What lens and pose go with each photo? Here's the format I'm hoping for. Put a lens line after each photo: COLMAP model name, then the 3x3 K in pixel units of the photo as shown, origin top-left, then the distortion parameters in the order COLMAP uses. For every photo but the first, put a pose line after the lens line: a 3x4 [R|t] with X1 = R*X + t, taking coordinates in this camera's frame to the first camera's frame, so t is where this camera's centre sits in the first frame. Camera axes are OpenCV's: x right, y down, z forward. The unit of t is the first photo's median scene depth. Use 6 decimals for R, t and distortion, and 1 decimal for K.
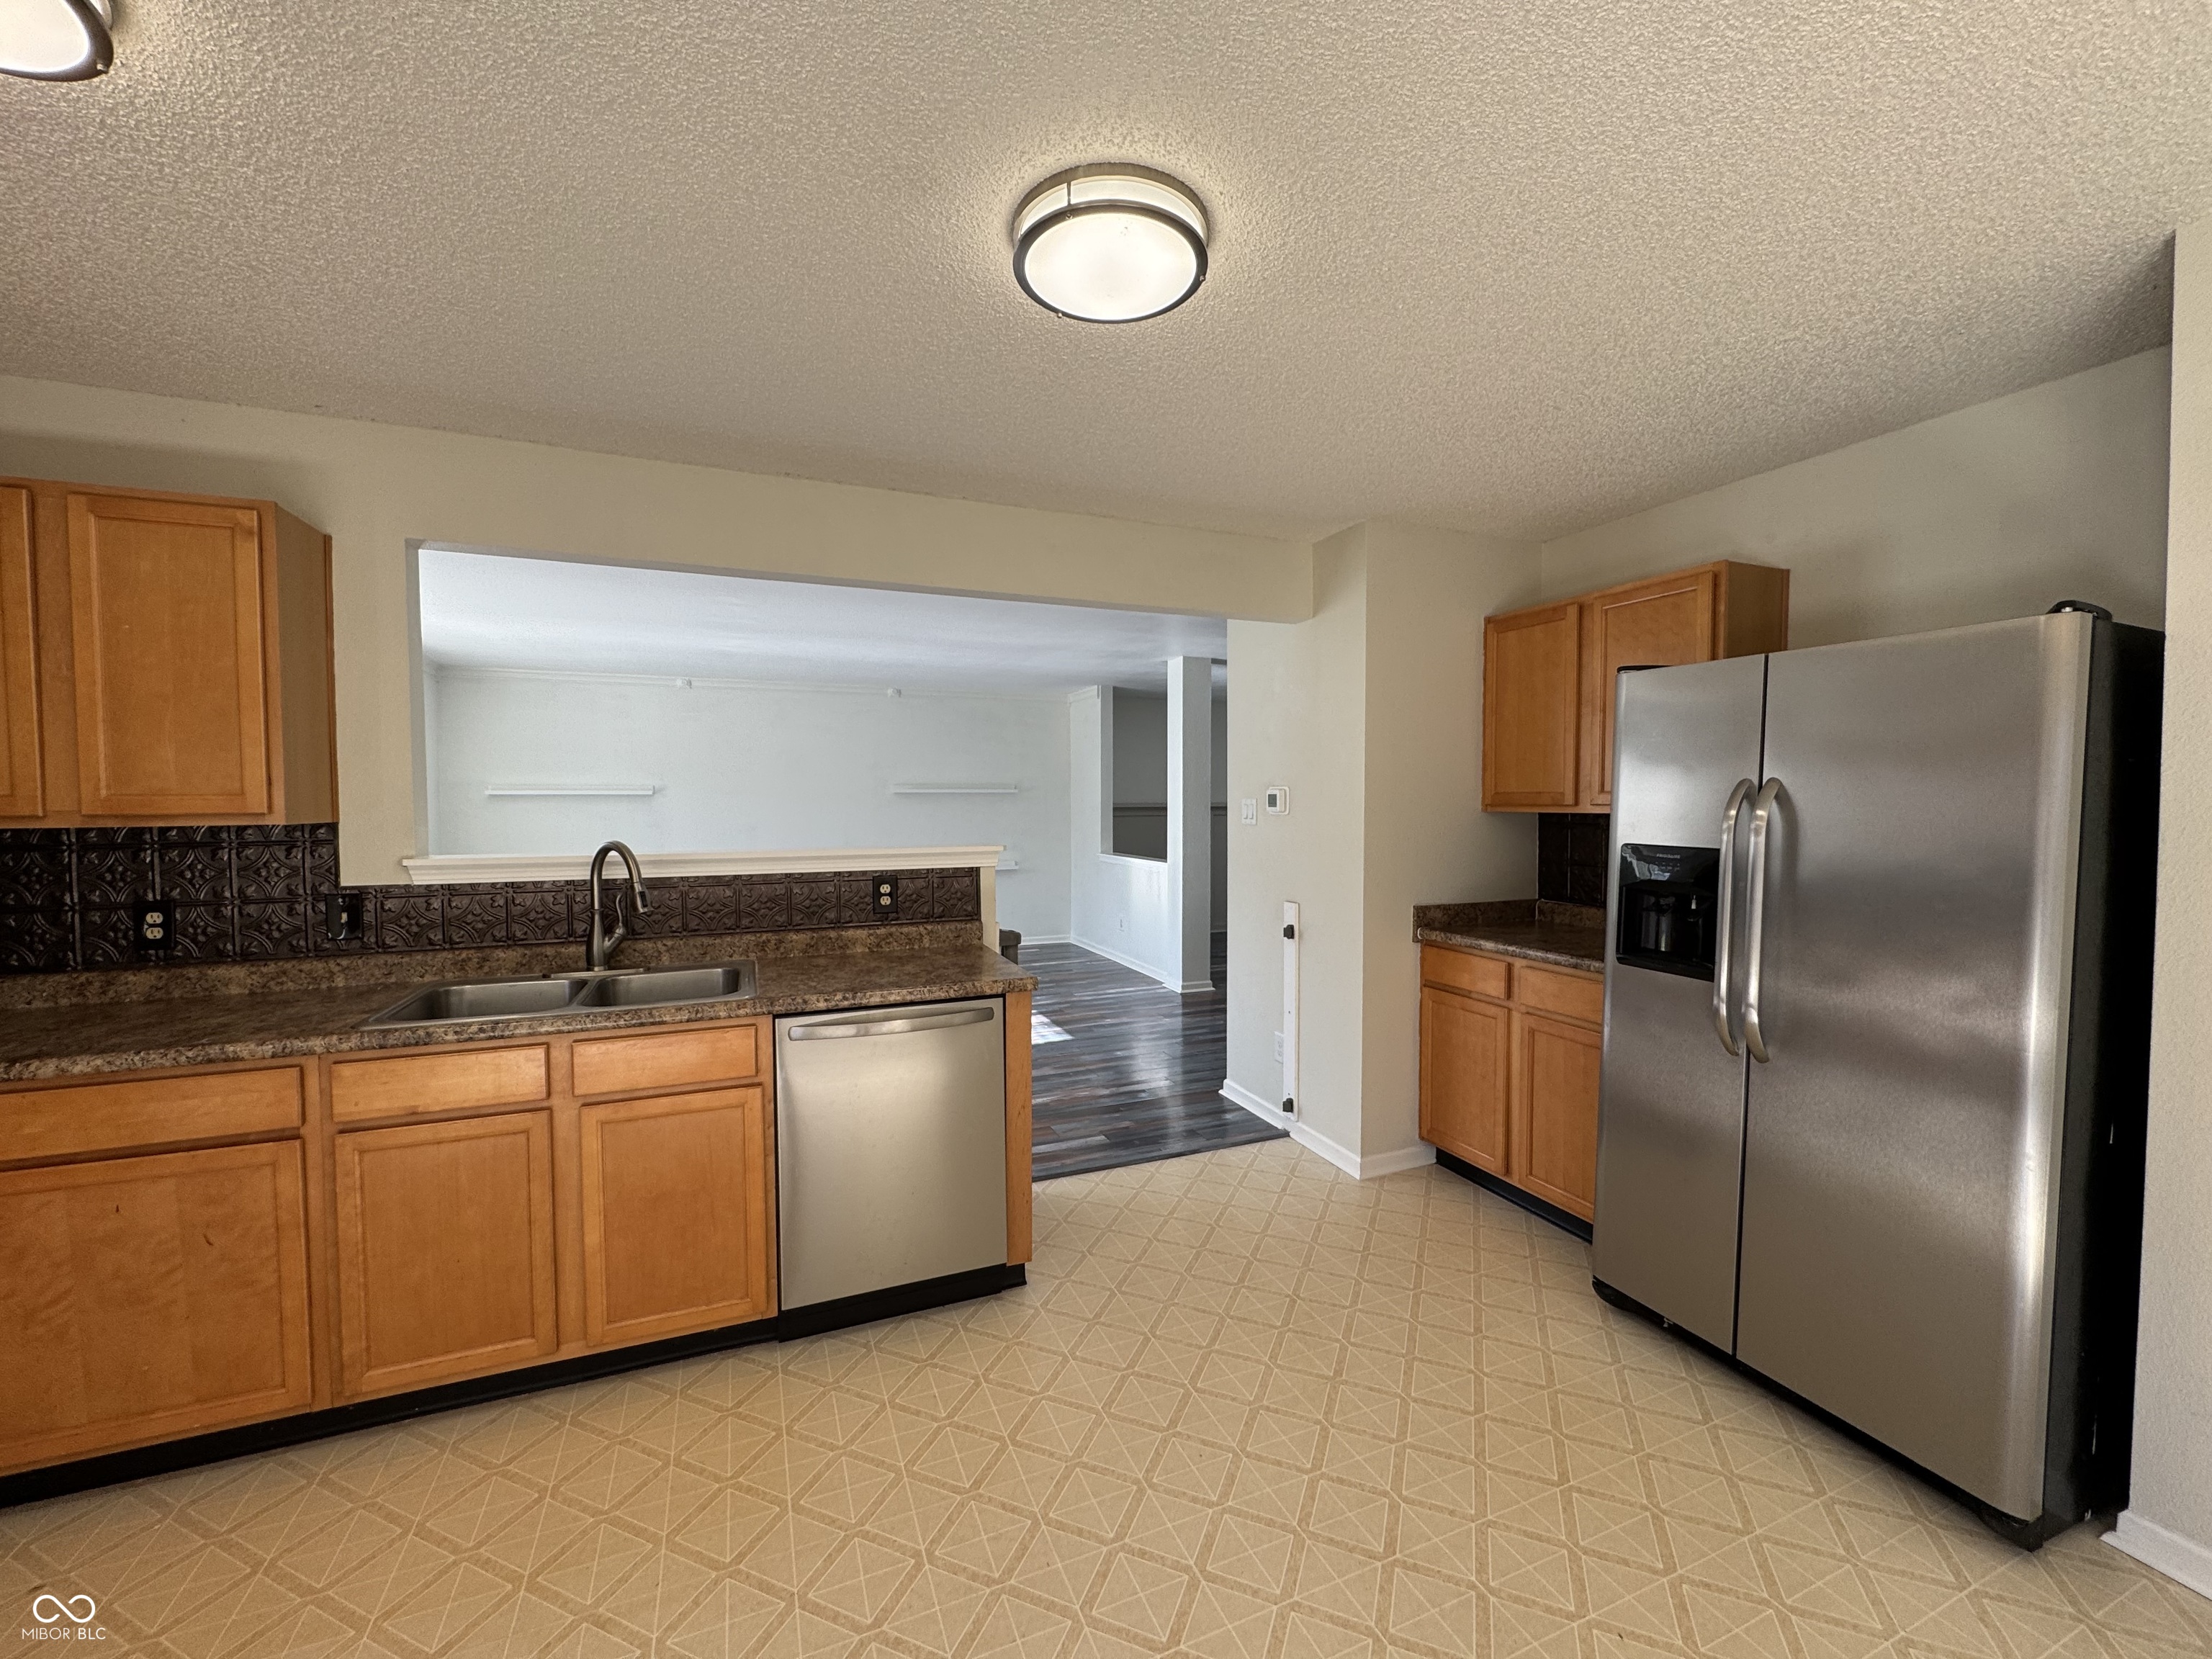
lens RADIAL K [[883.0, 0, 1111.1], [0, 883.0, 831.7], [0, 0, 1]] dist [-0.000827, -0.000027]
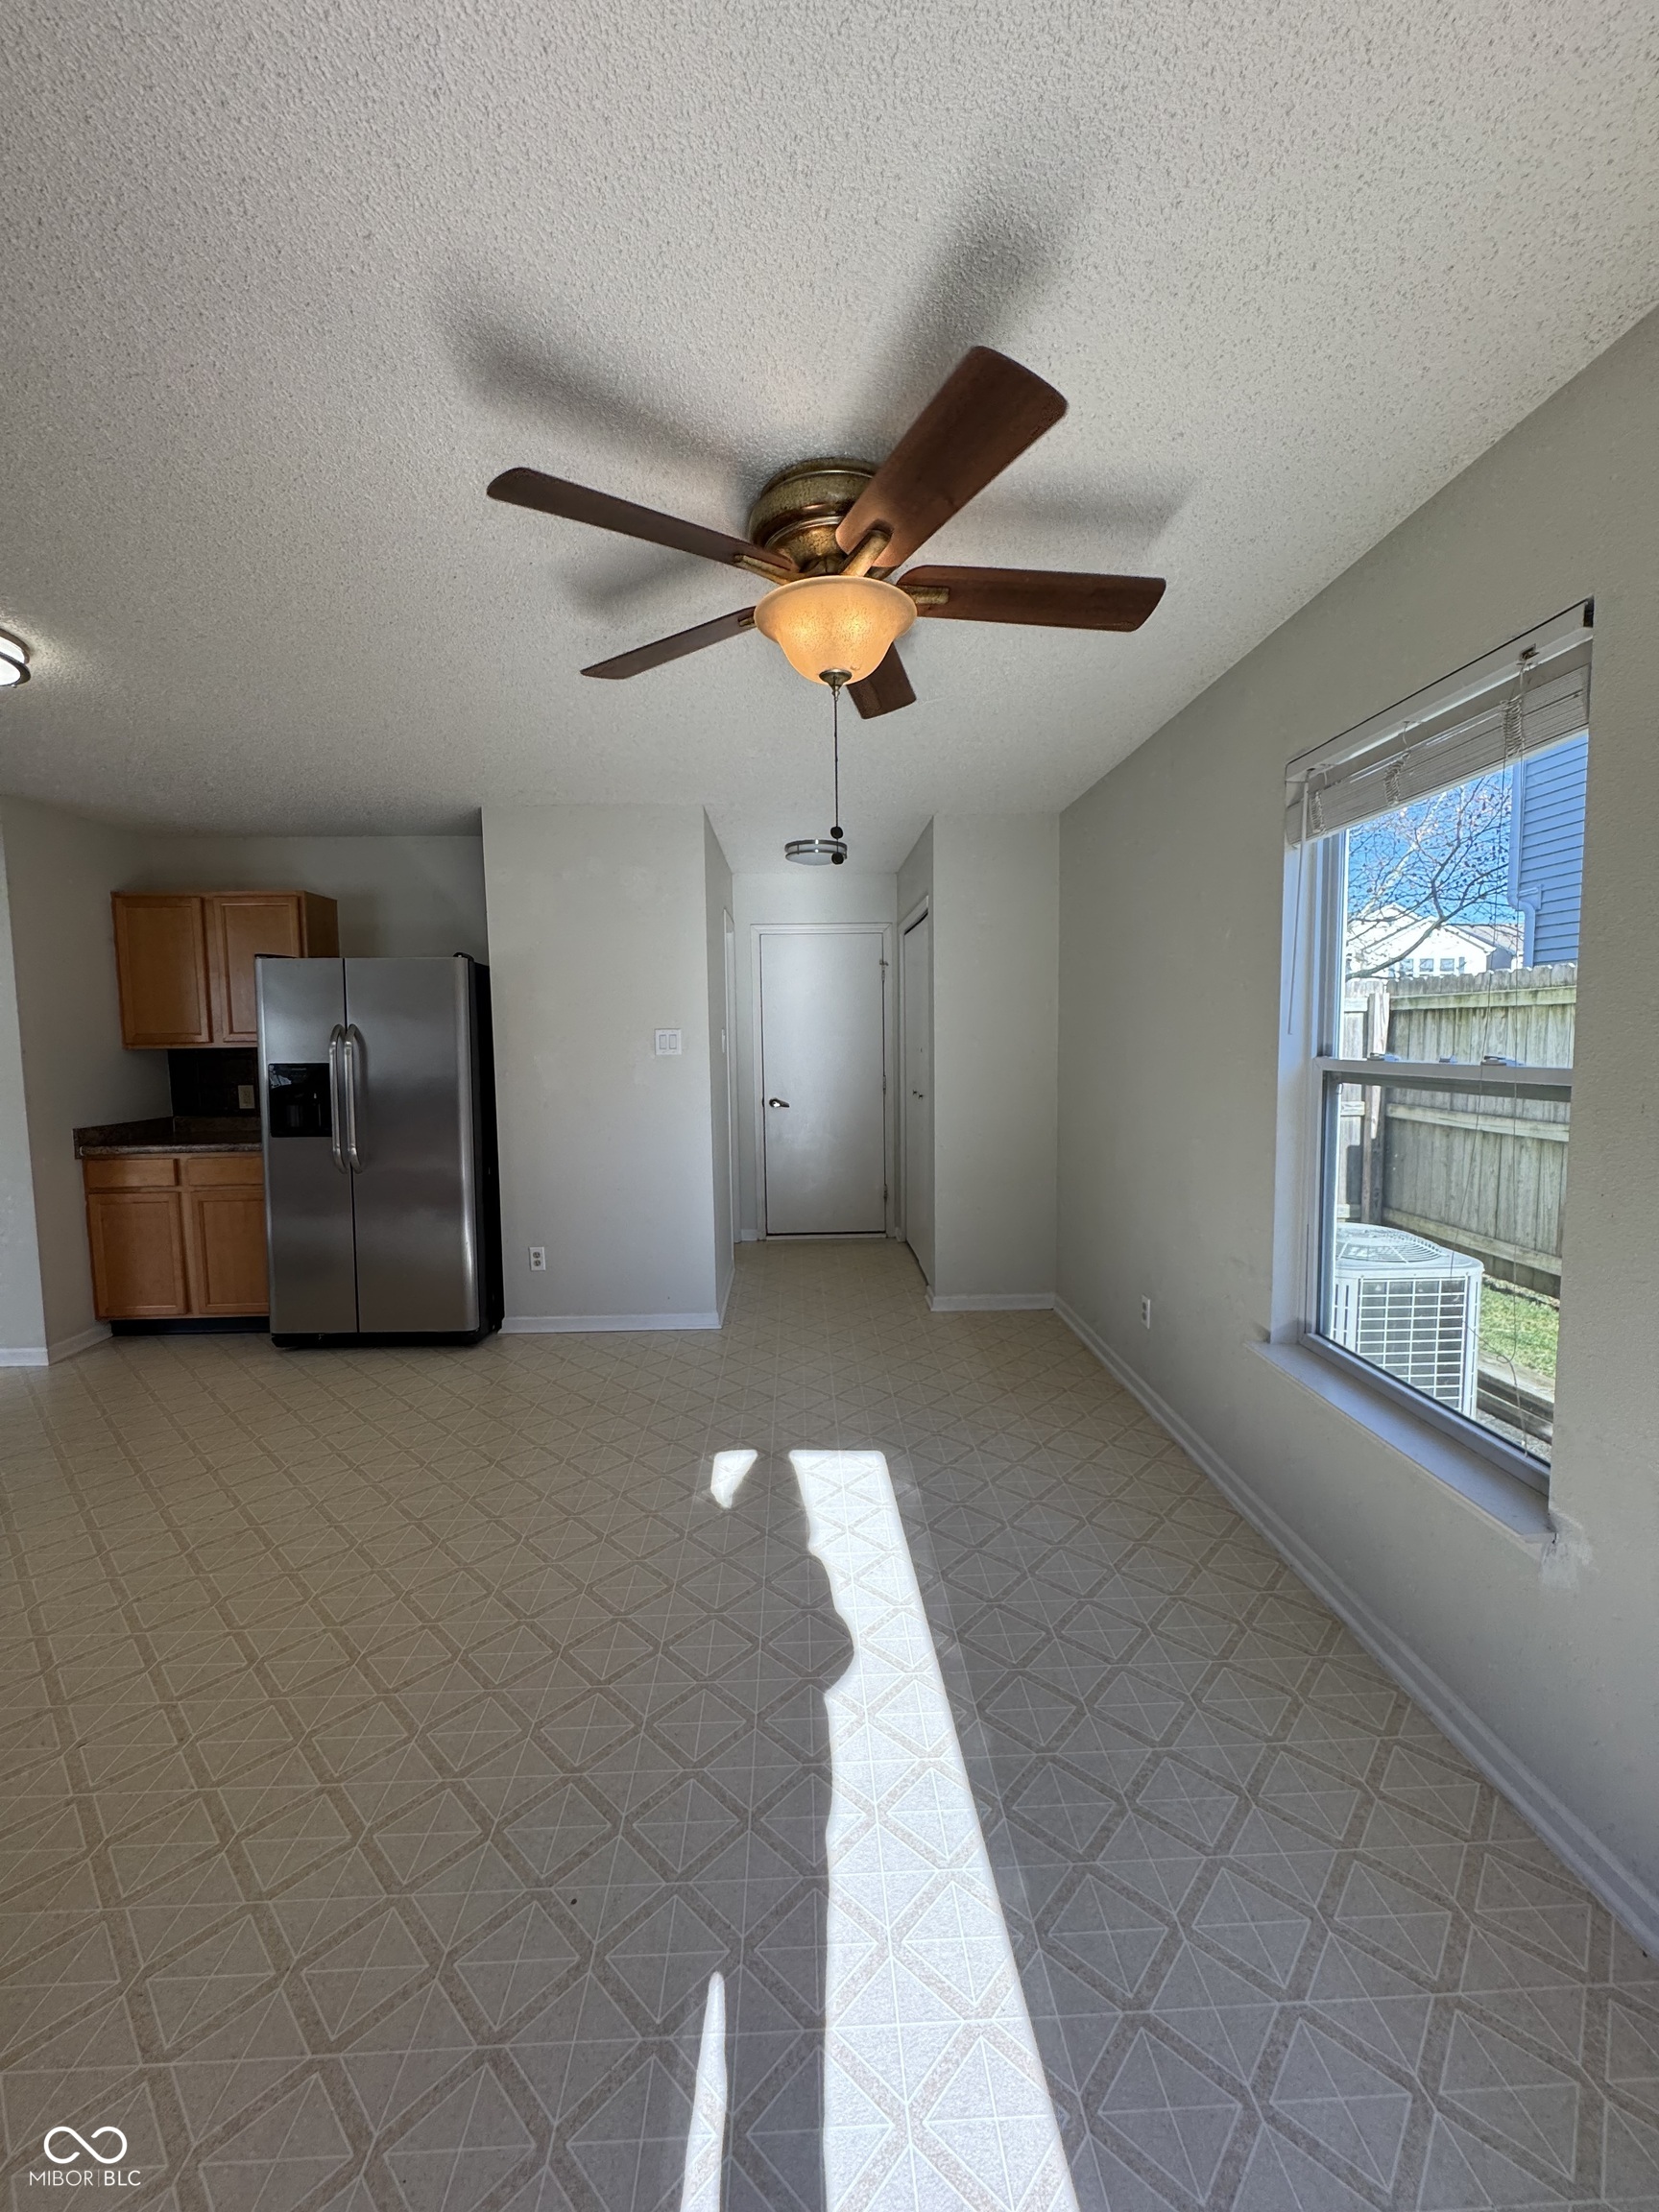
lens RADIAL K [[883.0, 0, 828.6], [0, 883.0, 1099.4], [0, 0, 1]] dist [-0.000827, -0.000027]
pose [[0.352858, -0.080534, 0.932205, -2.732309], [0.047869, 0.996538, 0.067972, 0.078458], [-0.934451, 0.020639, 0.355492, -2.569439]]
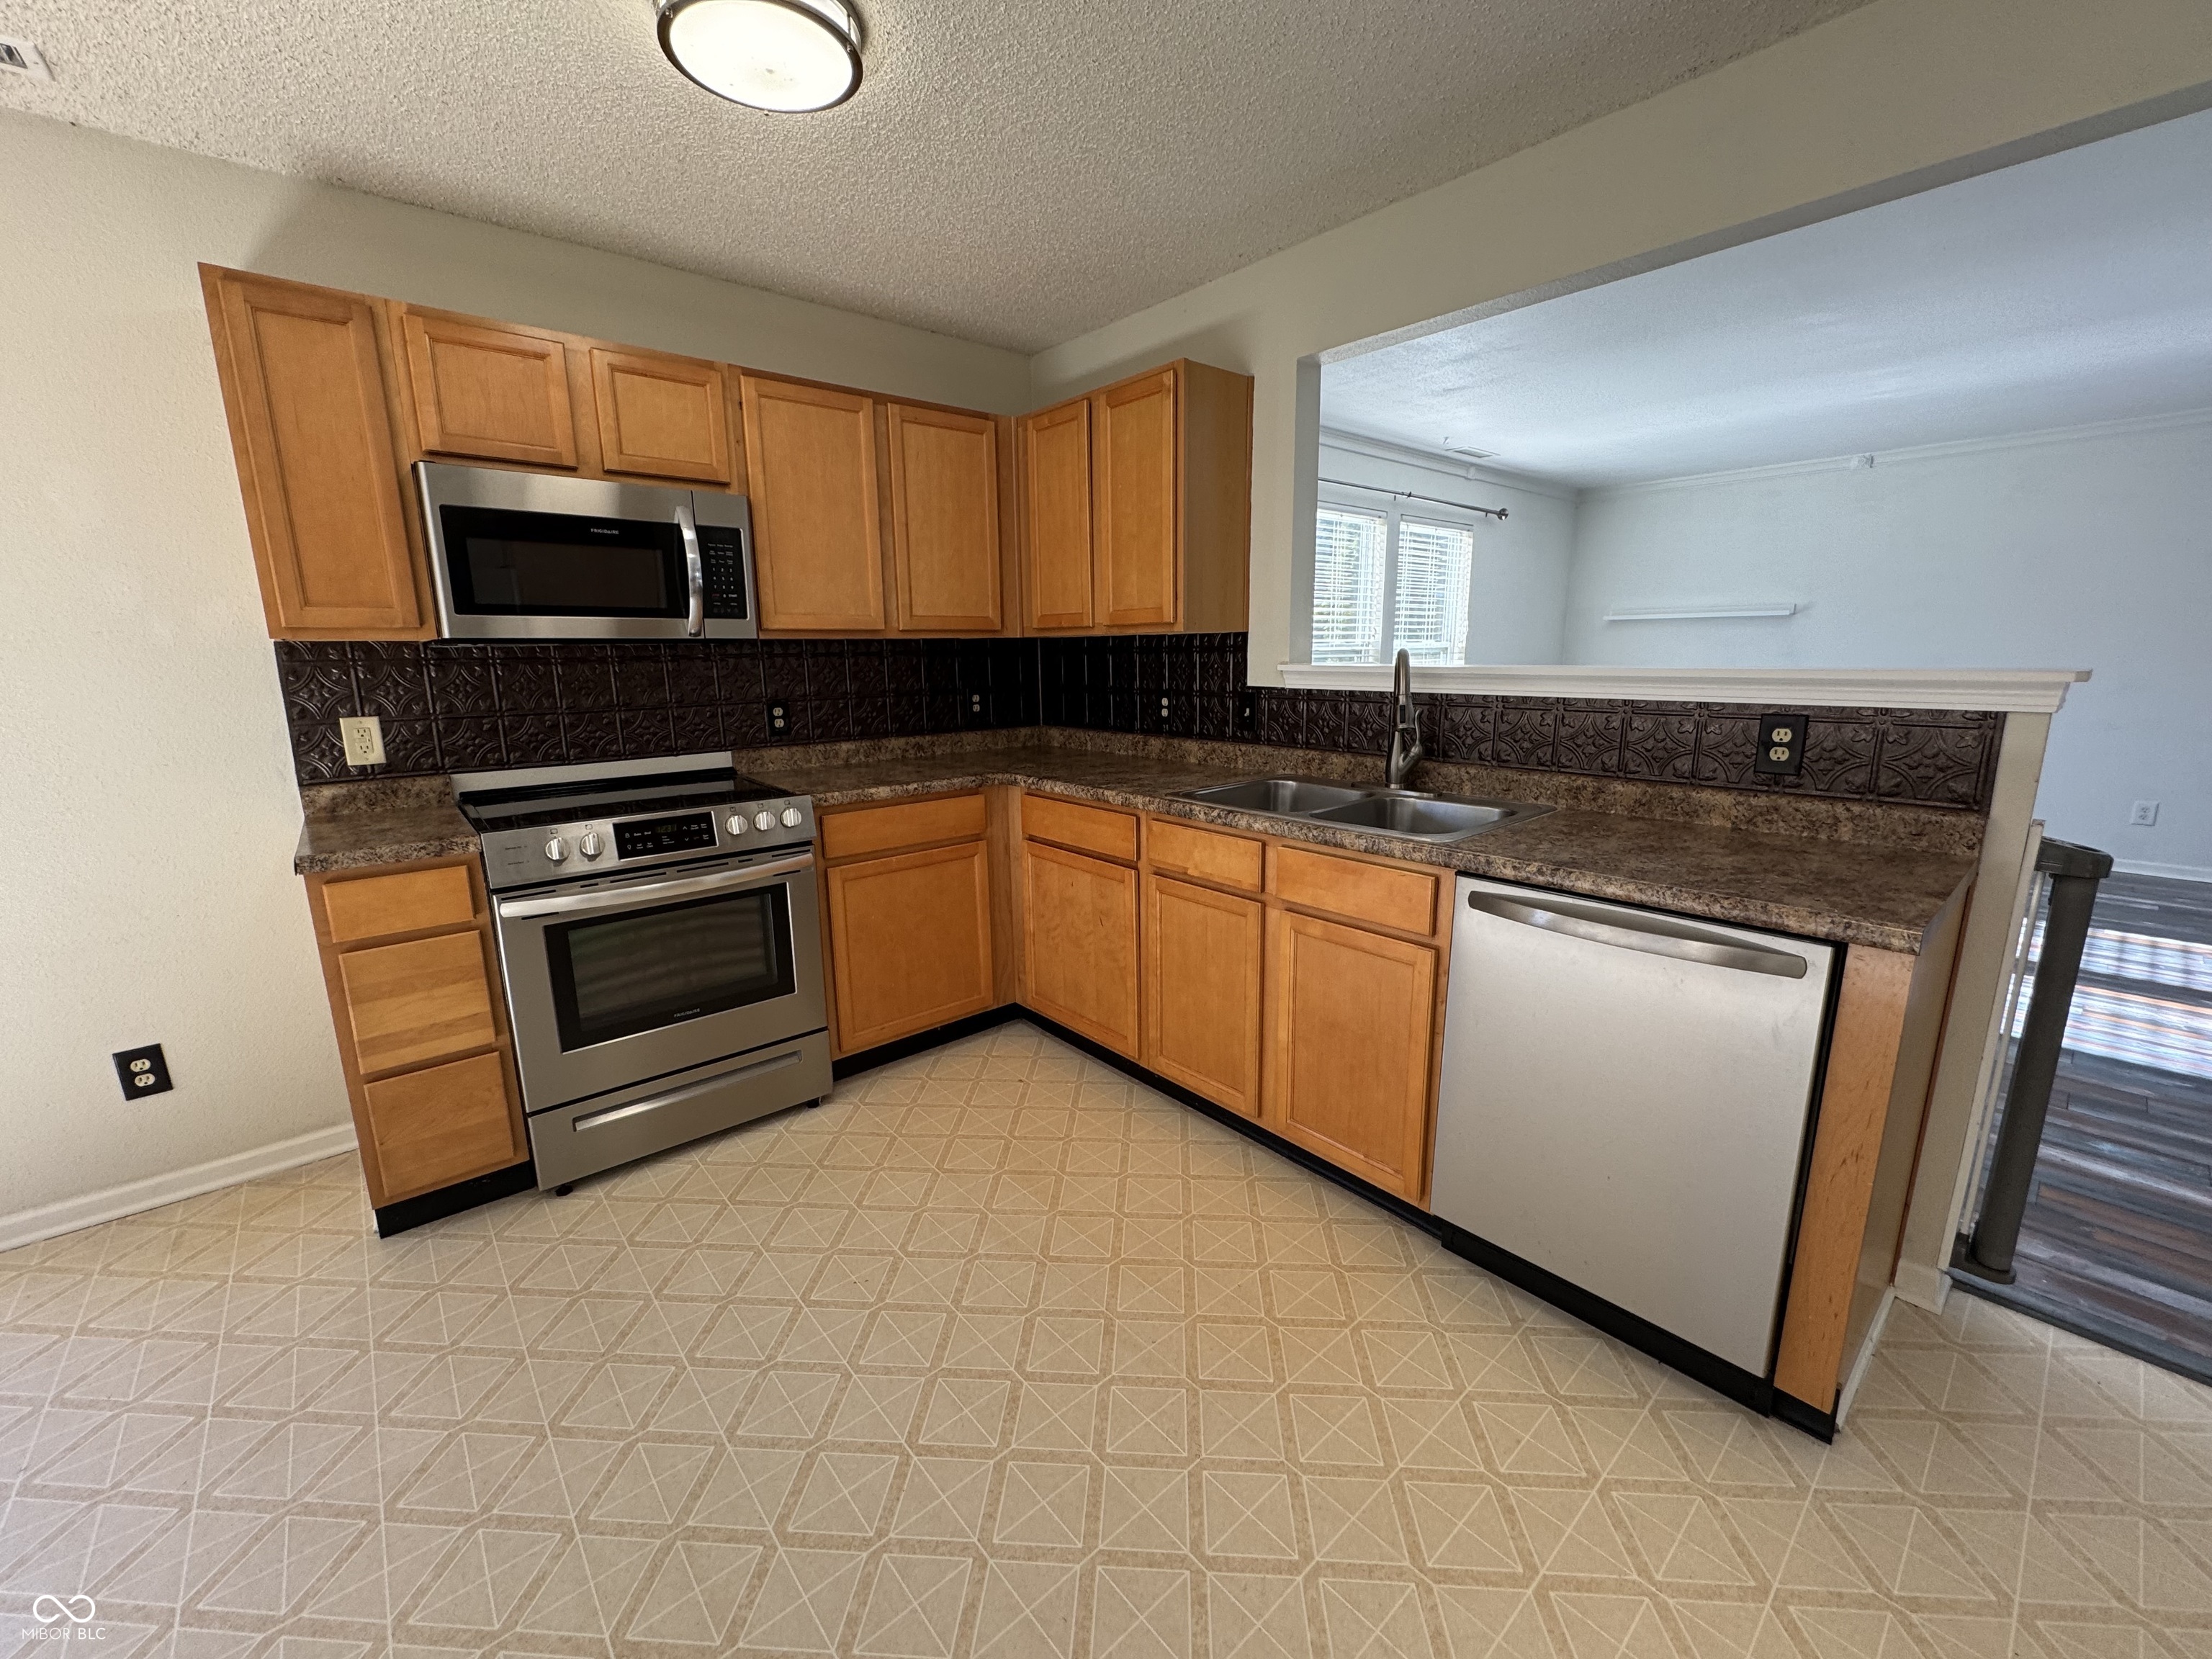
lens RADIAL K [[883.0, 0, 1105.9], [0, 883.0, 828.3], [0, 0, 1]] dist [-0.000827, -0.000027]
pose [[0.310362, 0.190053, -0.931426, 0.189225], [-0.022278, 0.980996, 0.192745, 0.019374], [0.950357, -0.039071, 0.308698, 0.347018]]
